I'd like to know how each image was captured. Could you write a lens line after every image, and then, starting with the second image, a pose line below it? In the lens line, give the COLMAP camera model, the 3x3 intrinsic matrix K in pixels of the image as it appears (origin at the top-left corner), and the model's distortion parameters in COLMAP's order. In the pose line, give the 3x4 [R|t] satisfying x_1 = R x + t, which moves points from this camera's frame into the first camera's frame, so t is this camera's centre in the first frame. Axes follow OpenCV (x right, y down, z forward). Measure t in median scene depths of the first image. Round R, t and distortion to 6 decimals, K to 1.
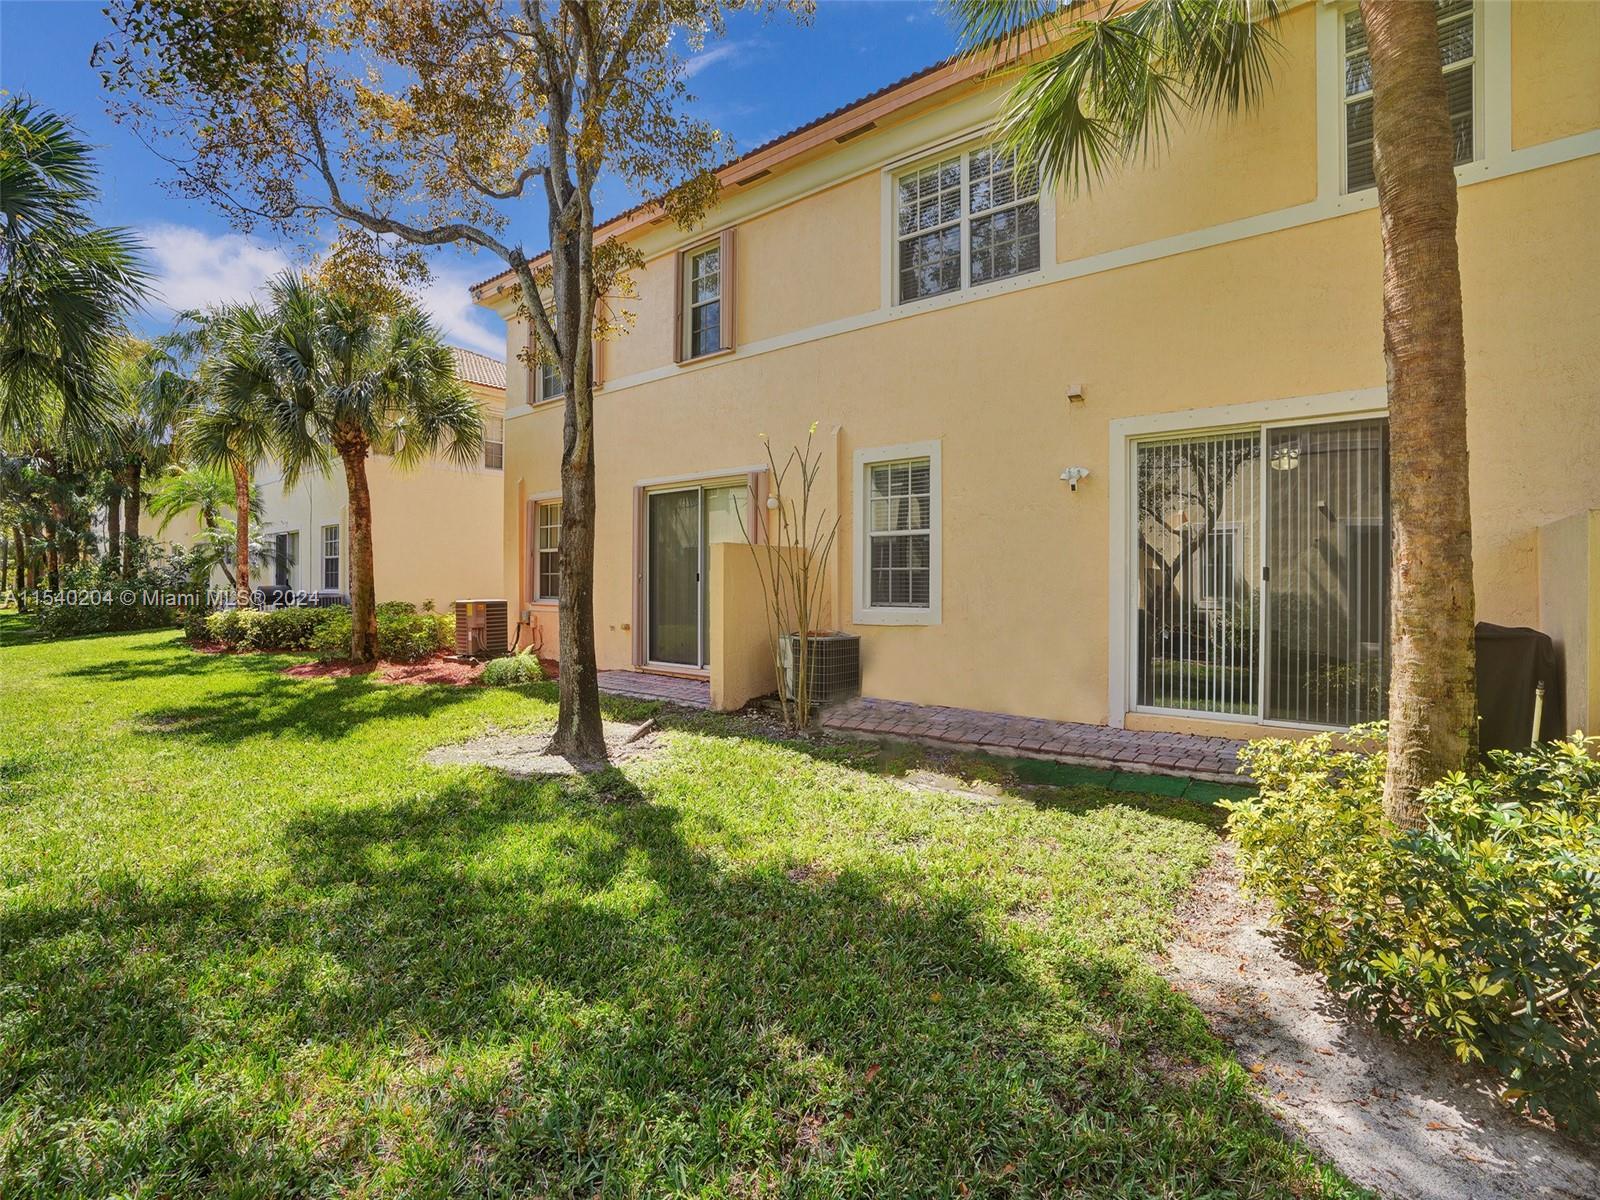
lens RADIAL K [[740.8, 0, 808.3], [0, 740.8, 586.3], [0, 0, 1]] dist [-0.033043, 0.002428]
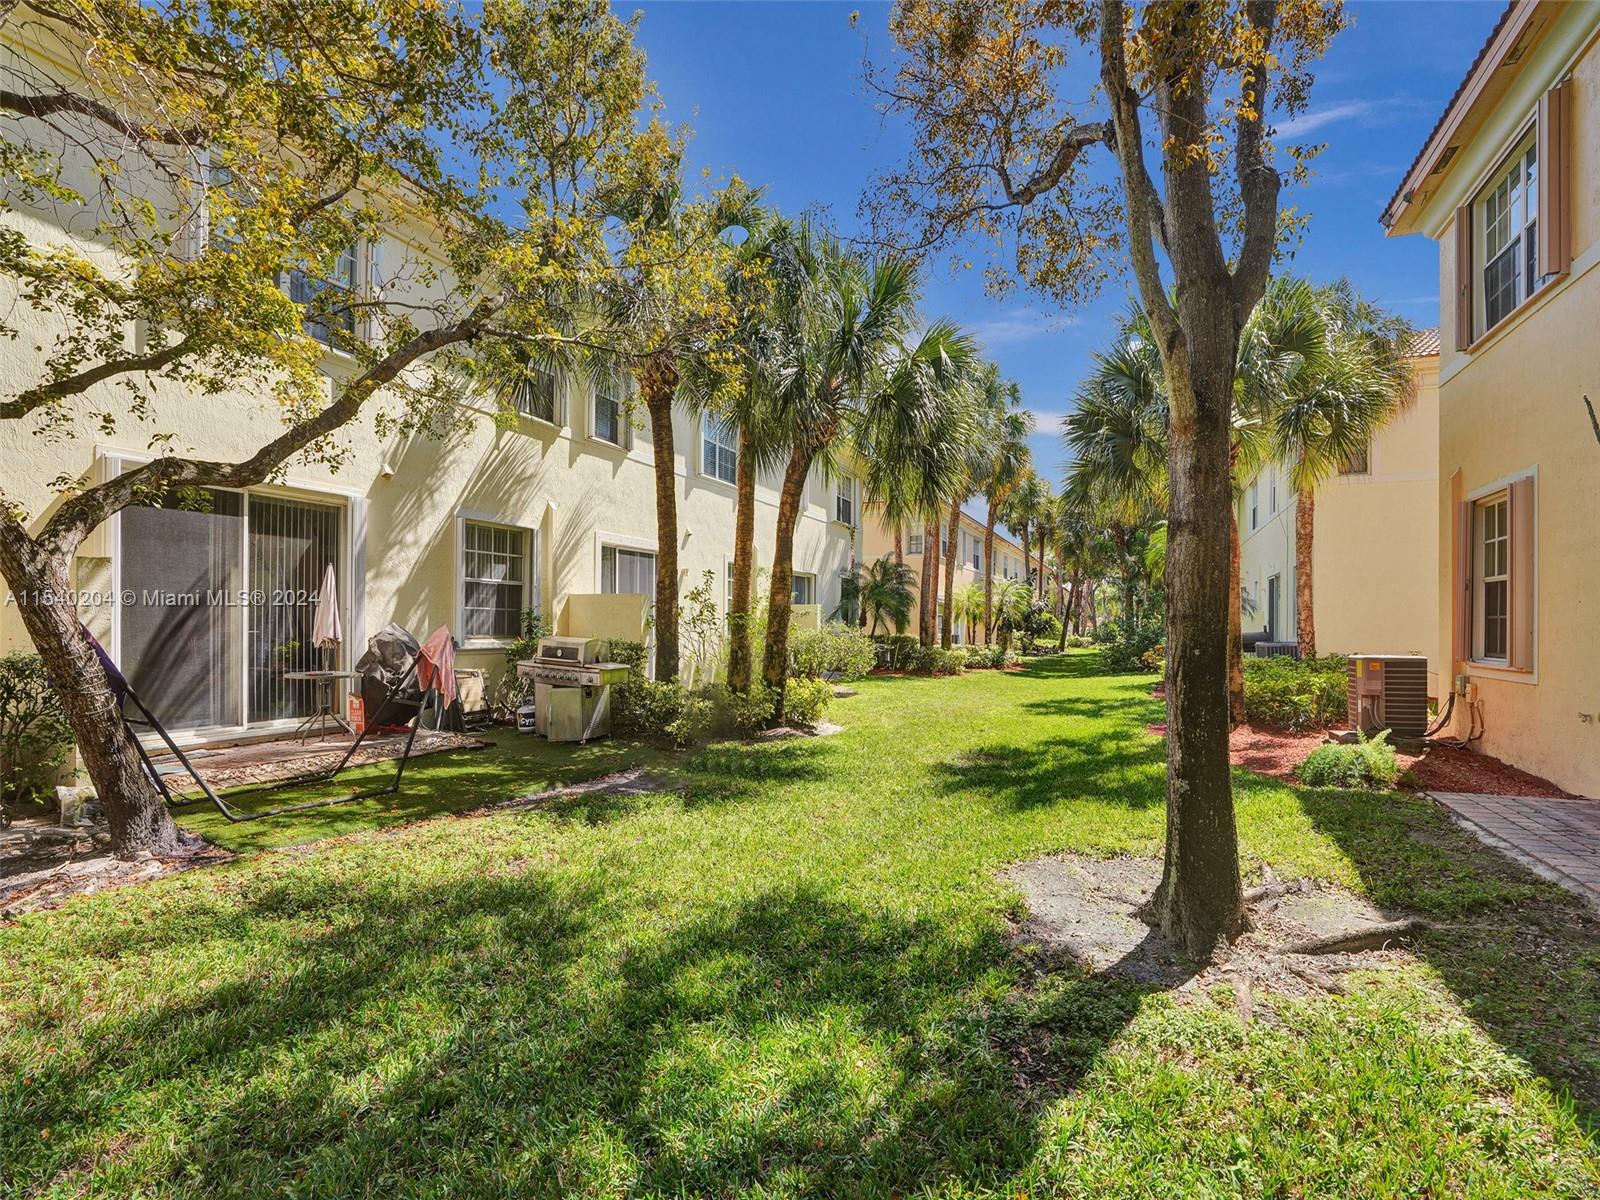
lens RADIAL K [[740.8, 0, 800.4], [0, 740.8, 614.1], [0, 0, 1]] dist [-0.033043, 0.002428]
pose [[0.237313, -0.017727, -0.971271, 0.137323], [-0.008918, 0.999752, -0.020426, -0.001693], [0.971392, 0.013510, 0.237096, 0.556649]]
